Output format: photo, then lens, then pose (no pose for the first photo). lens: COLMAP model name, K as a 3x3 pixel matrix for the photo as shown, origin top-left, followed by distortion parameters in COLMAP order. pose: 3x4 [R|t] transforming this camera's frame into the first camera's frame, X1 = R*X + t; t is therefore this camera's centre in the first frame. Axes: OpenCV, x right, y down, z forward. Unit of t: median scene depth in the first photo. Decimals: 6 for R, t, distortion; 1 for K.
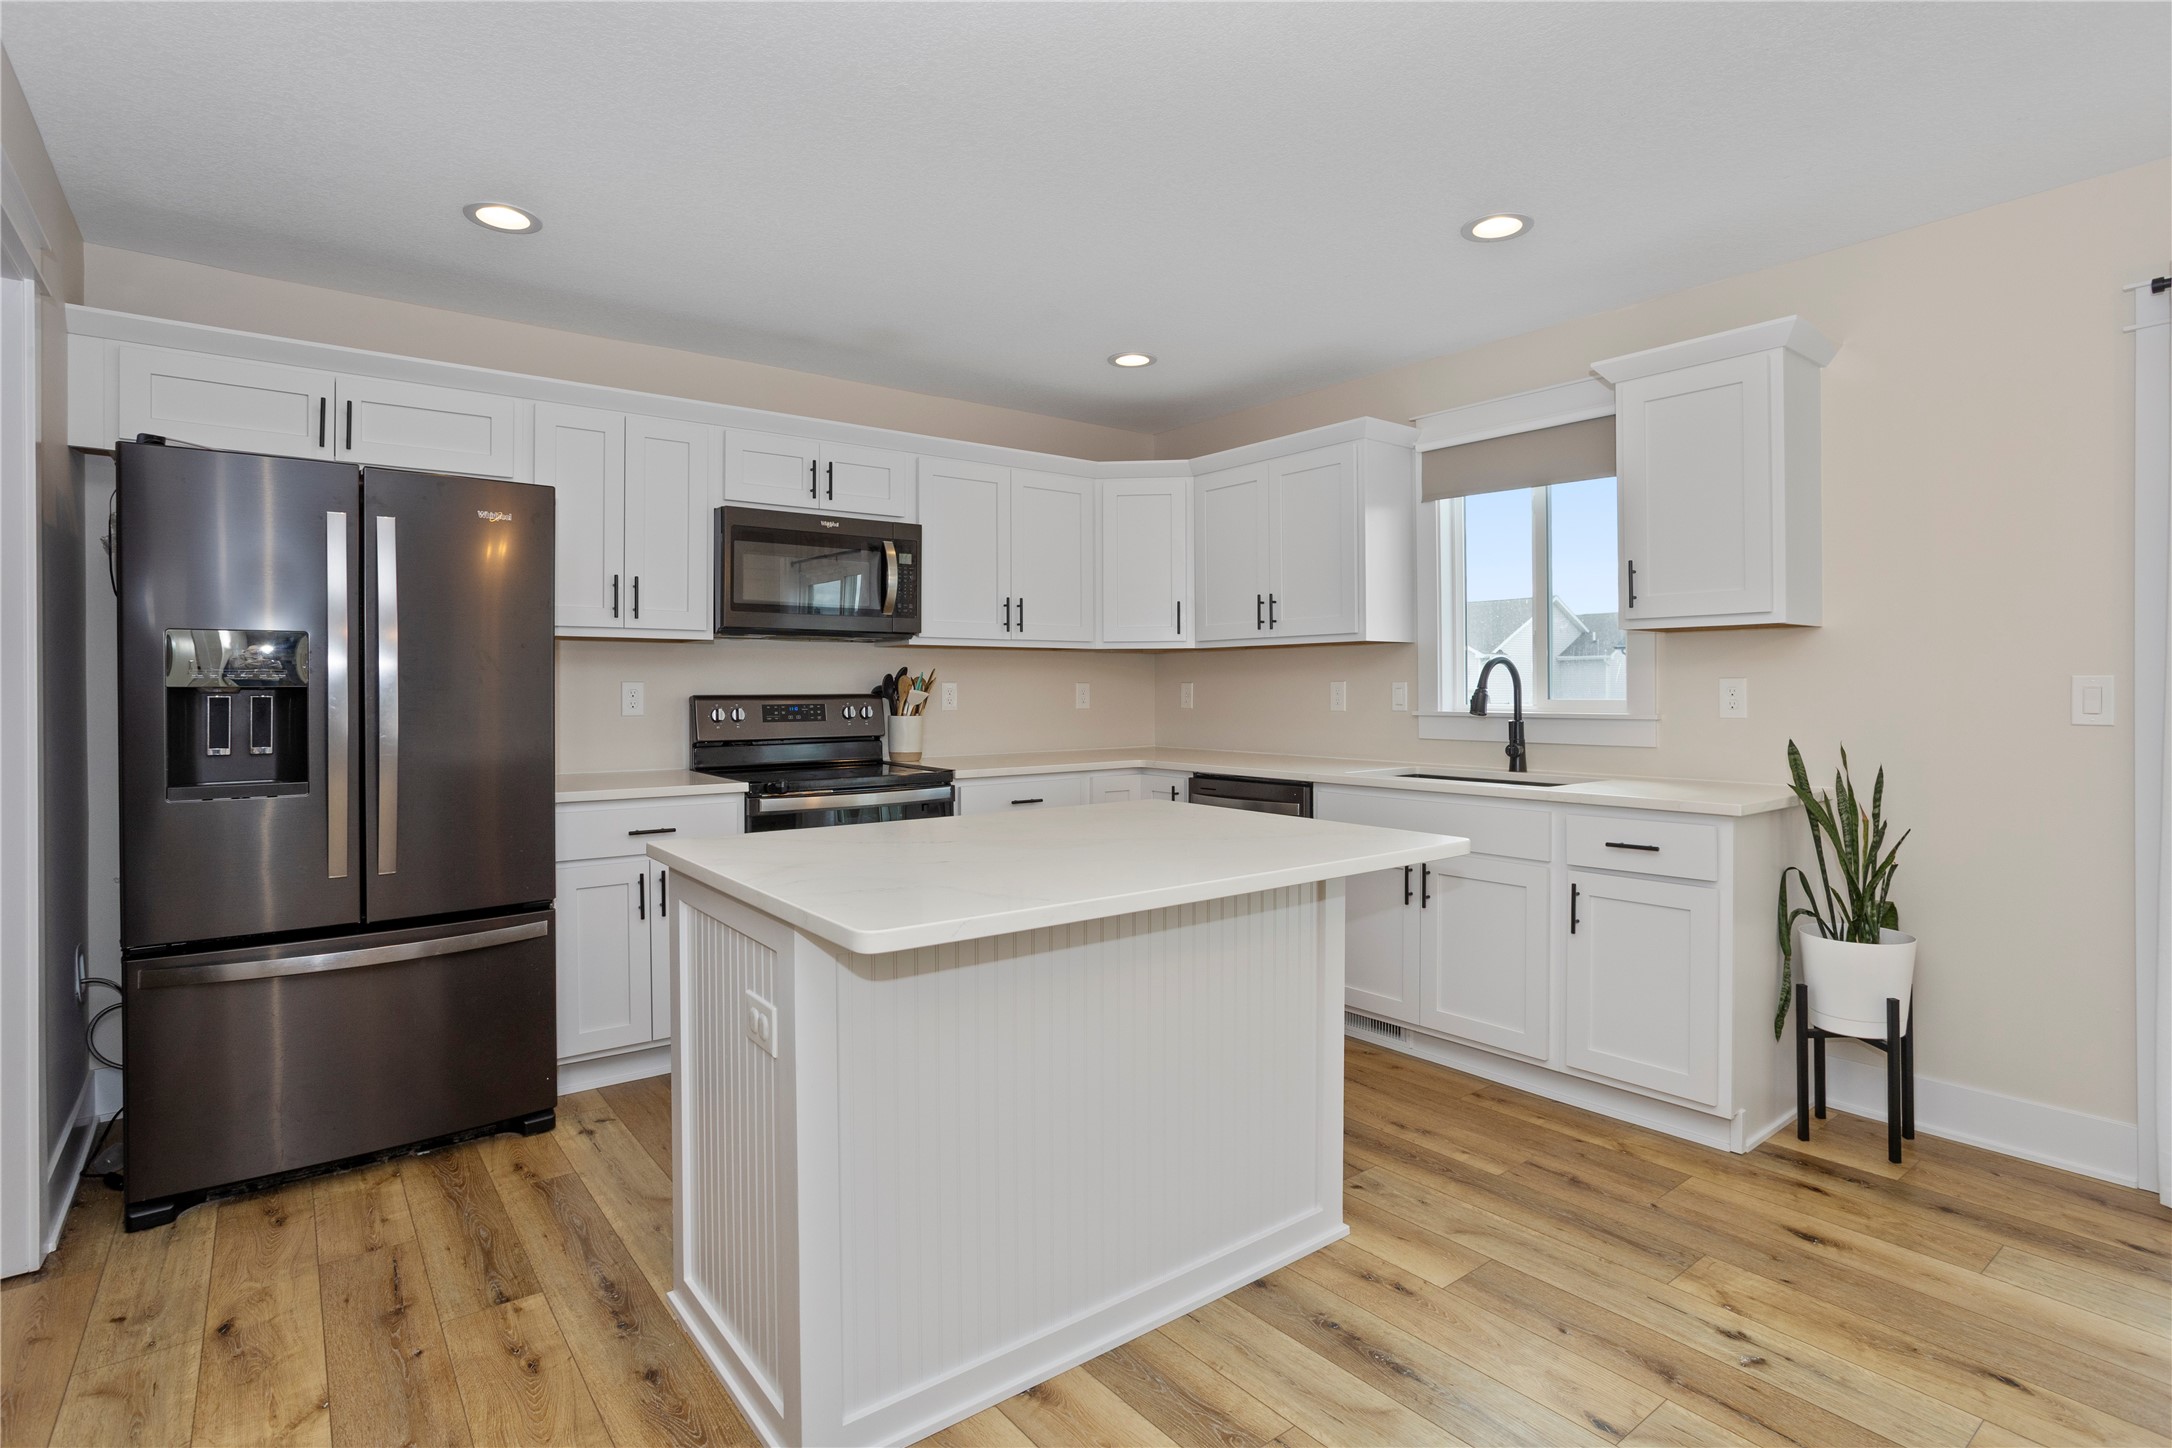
lens RADIAL K [[1087.2, 0, 1072.0], [0, 1087.2, 686.5], [0, 0, 1]] dist [-0.047947, 0.026152]
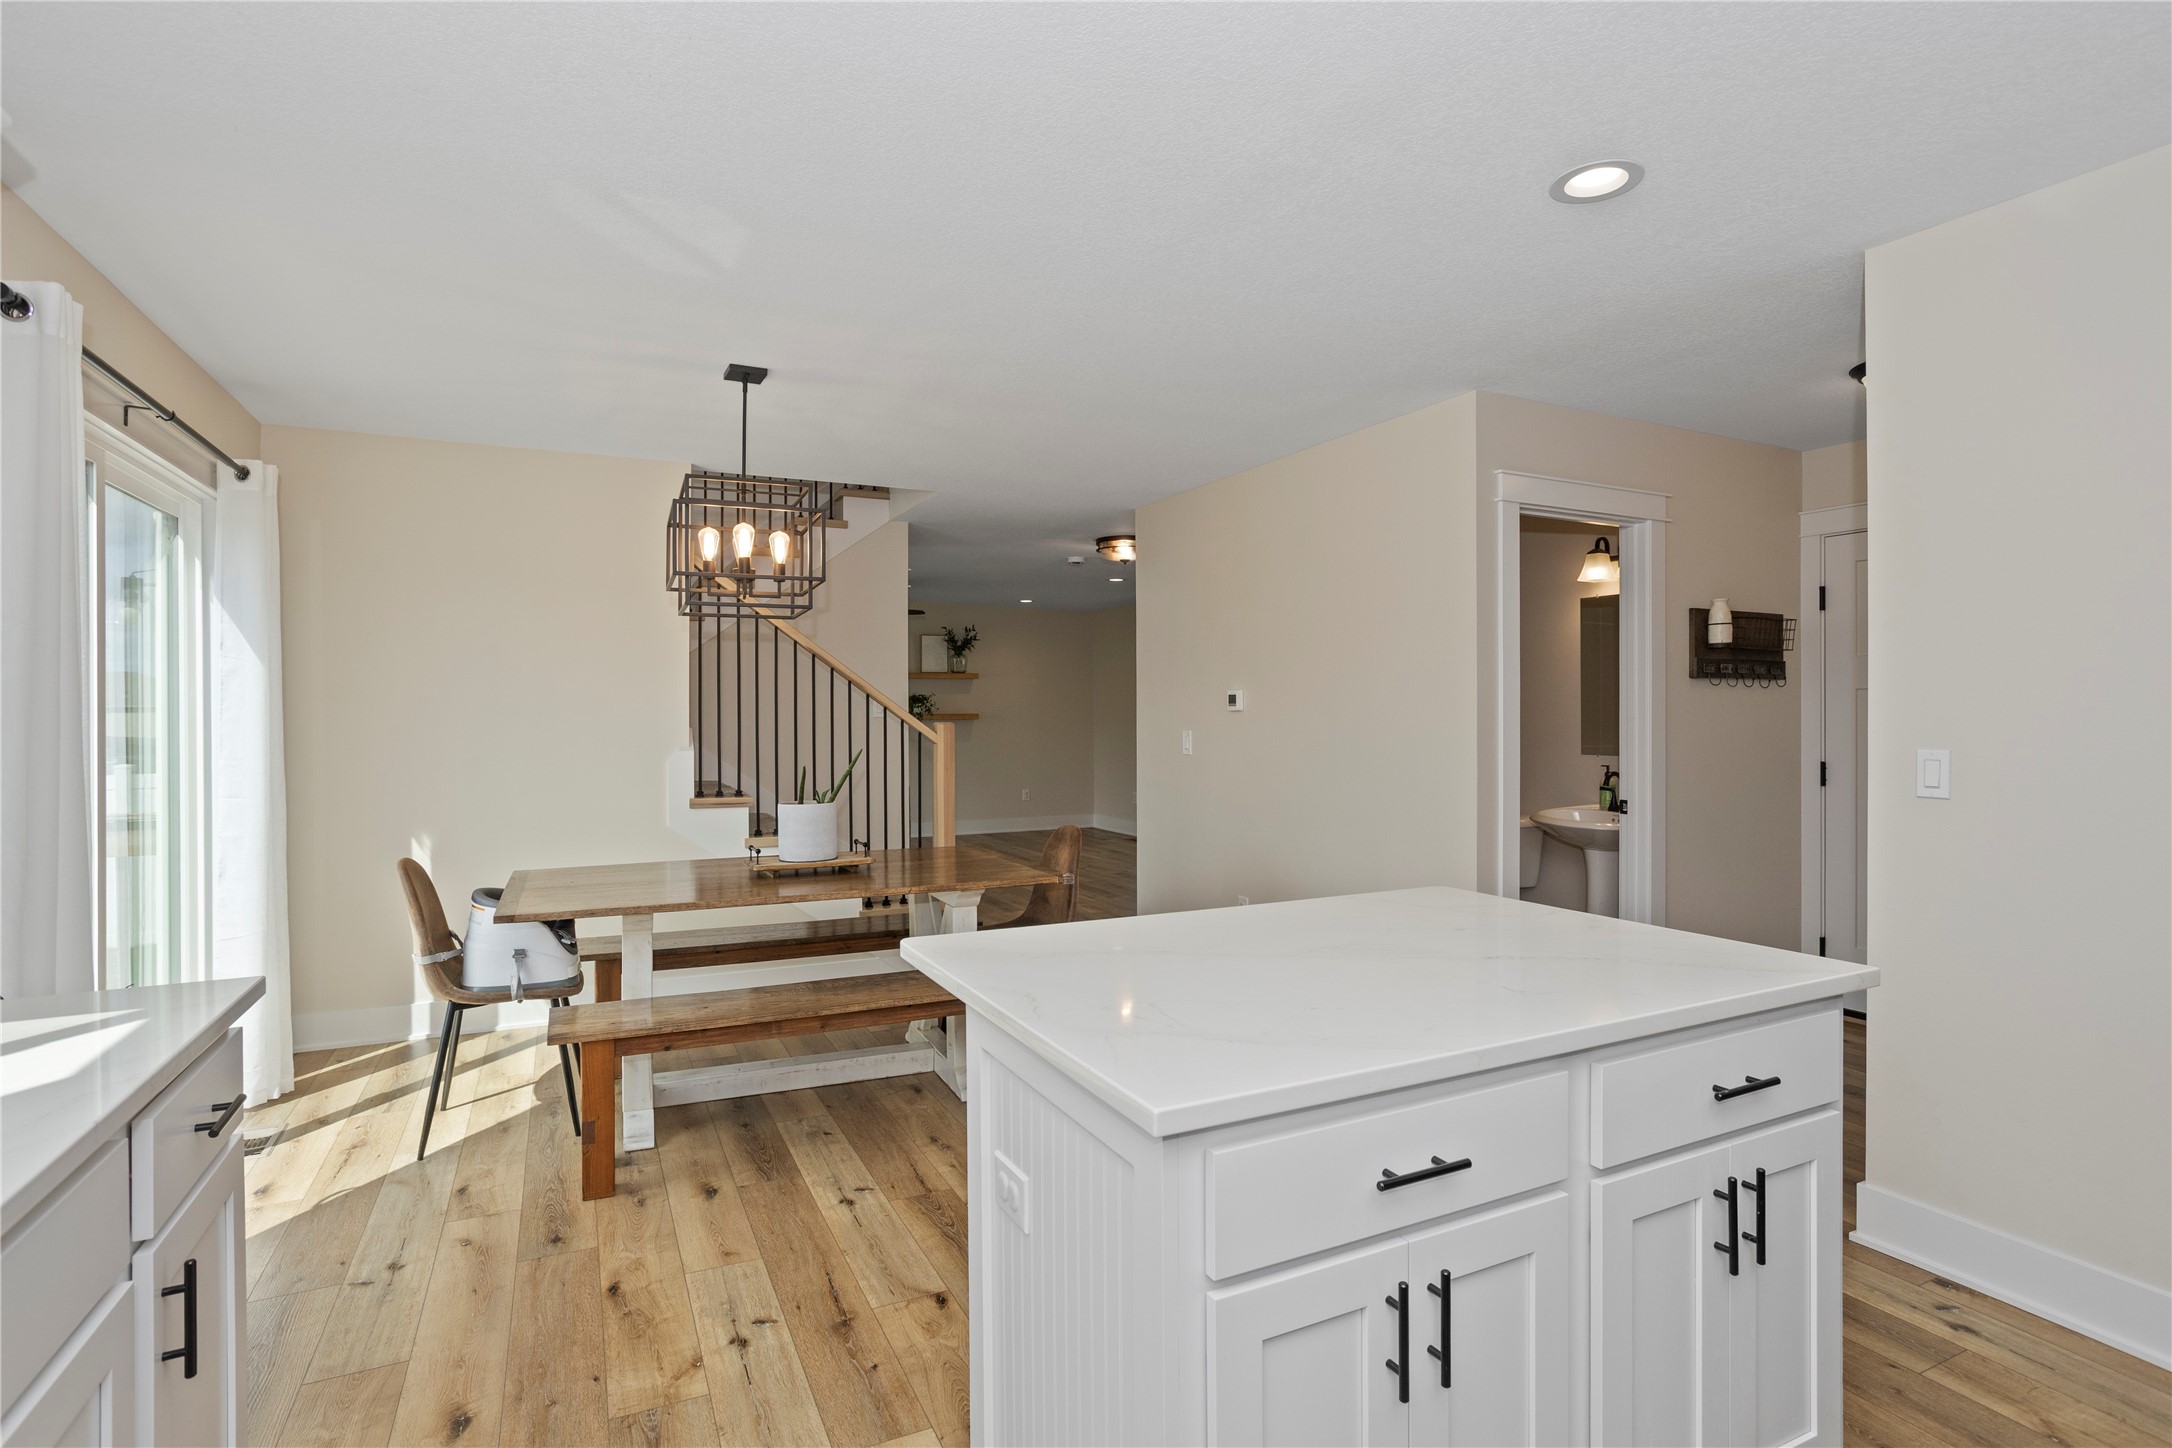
lens RADIAL K [[1070.0, 0, 1099.8], [0, 1070.0, 715.9], [0, 0, 1]] dist [-0.047390, 0.027397]
pose [[-0.983199, 0.006546, 0.182417, 0.025673], [0.006389, 0.999979, -0.001448, -0.032056], [-0.182423, -0.000258, -0.983220, 1.298123]]
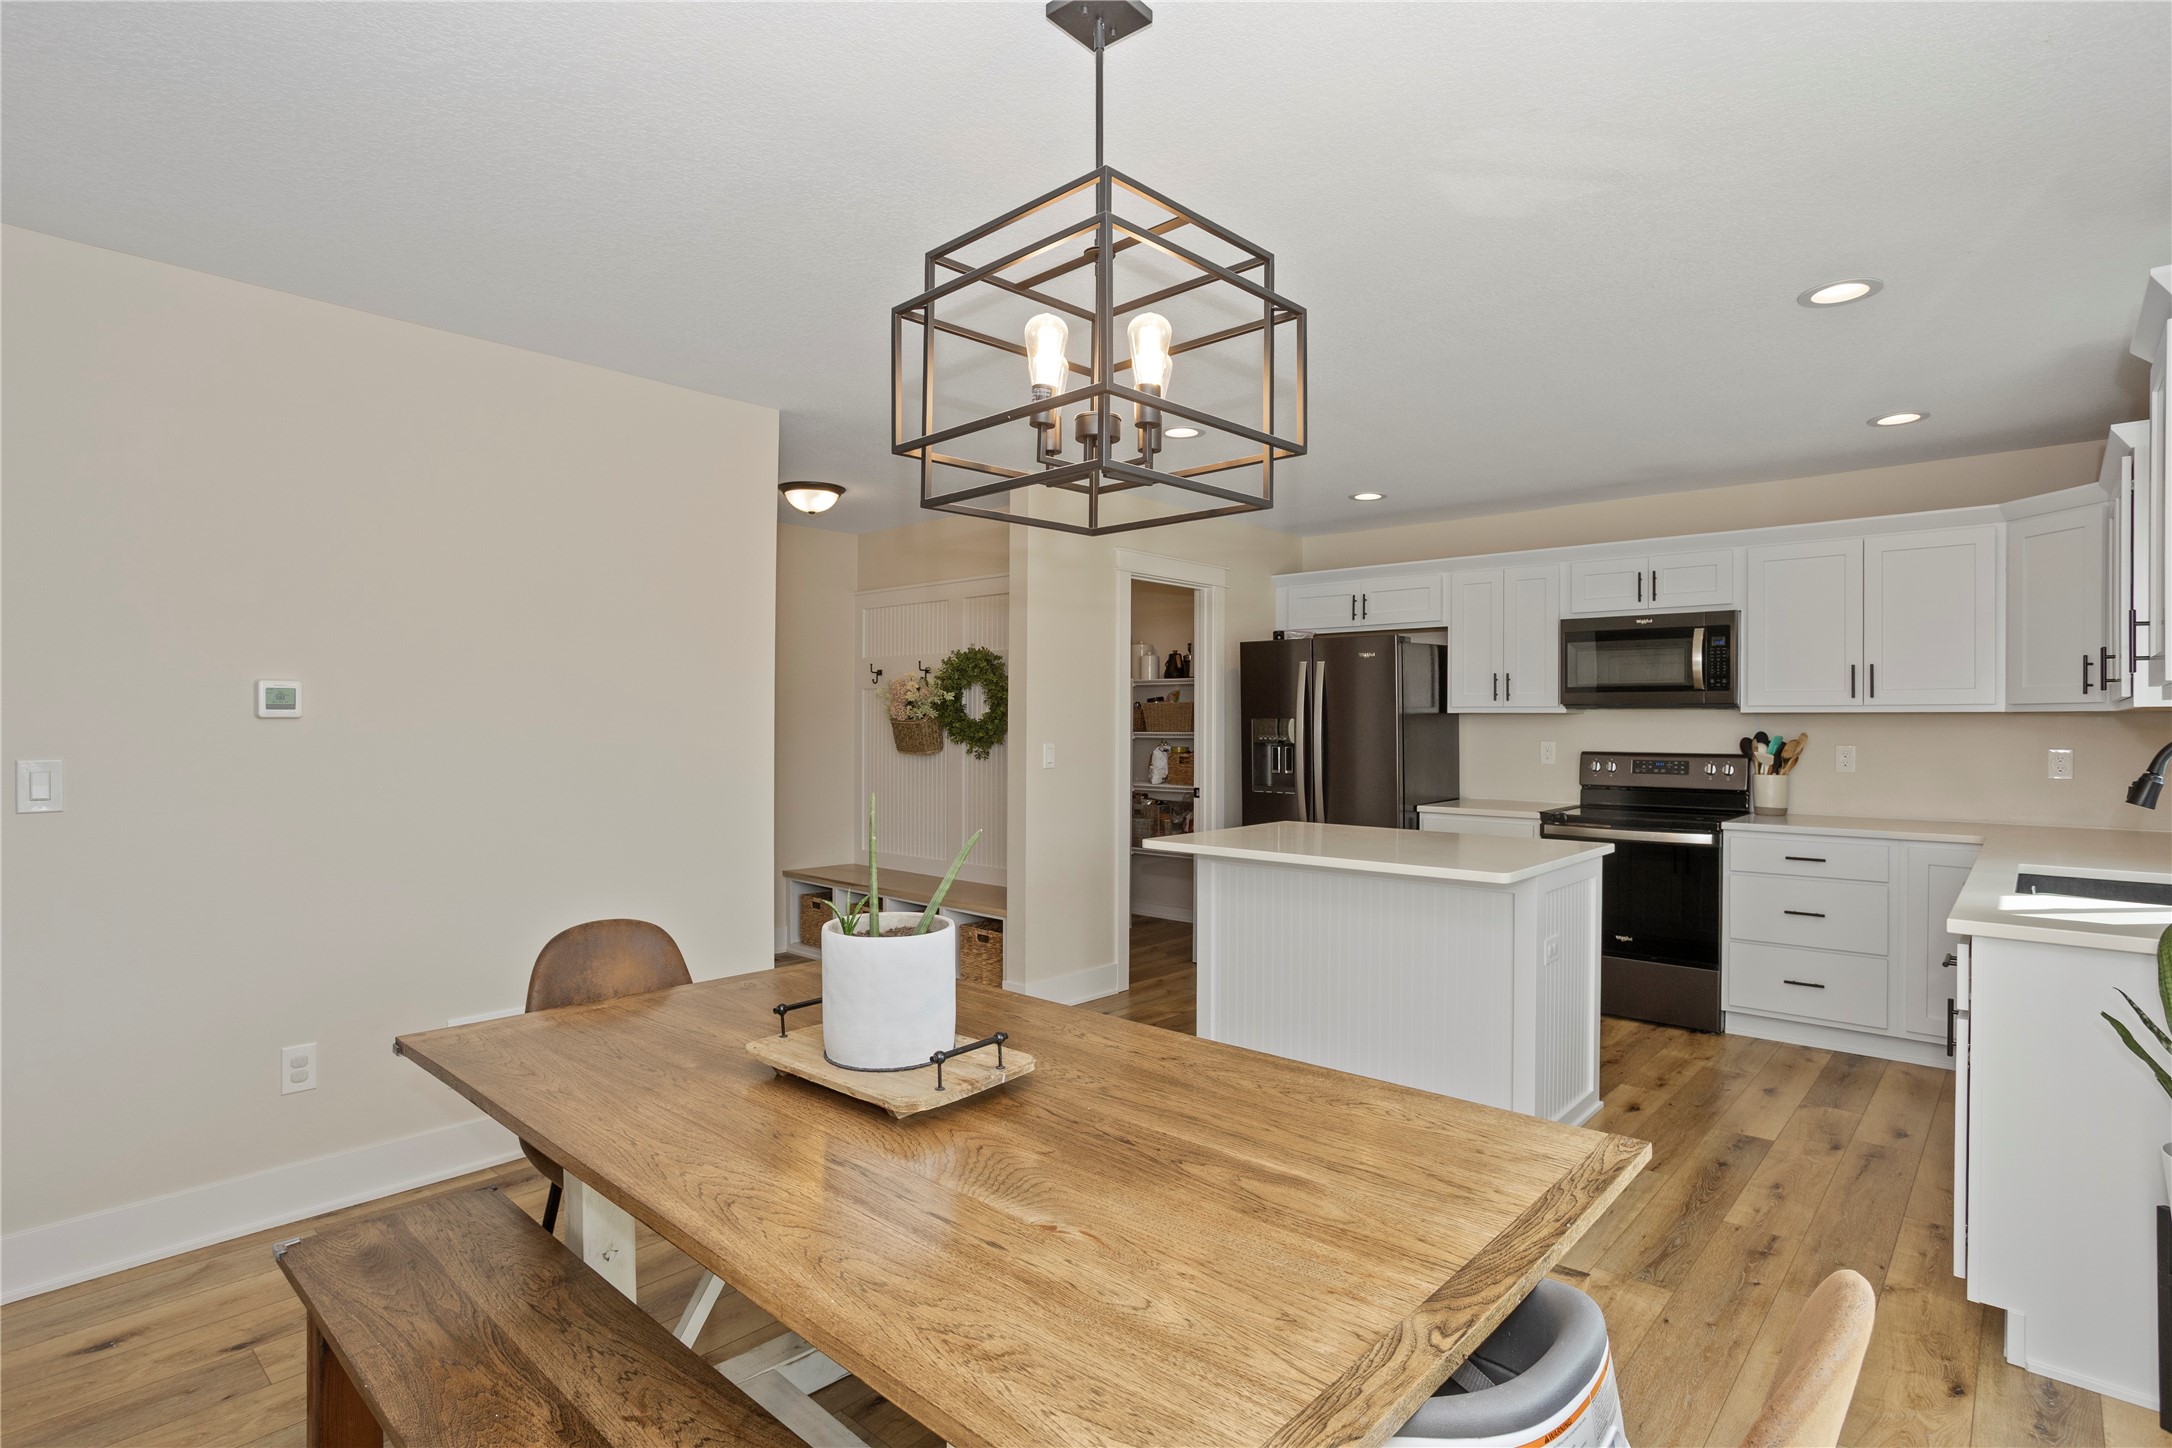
lens RADIAL K [[1077.1, 0, 1078.1], [0, 1077.1, 722.4], [0, 0, 1]] dist [-0.051723, 0.027784]
pose [[0.178358, 0.003202, -0.983960, 1.133502], [-0.003488, 0.999990, 0.002622, -0.039037], [0.983959, 0.002964, 0.178367, 0.146206]]
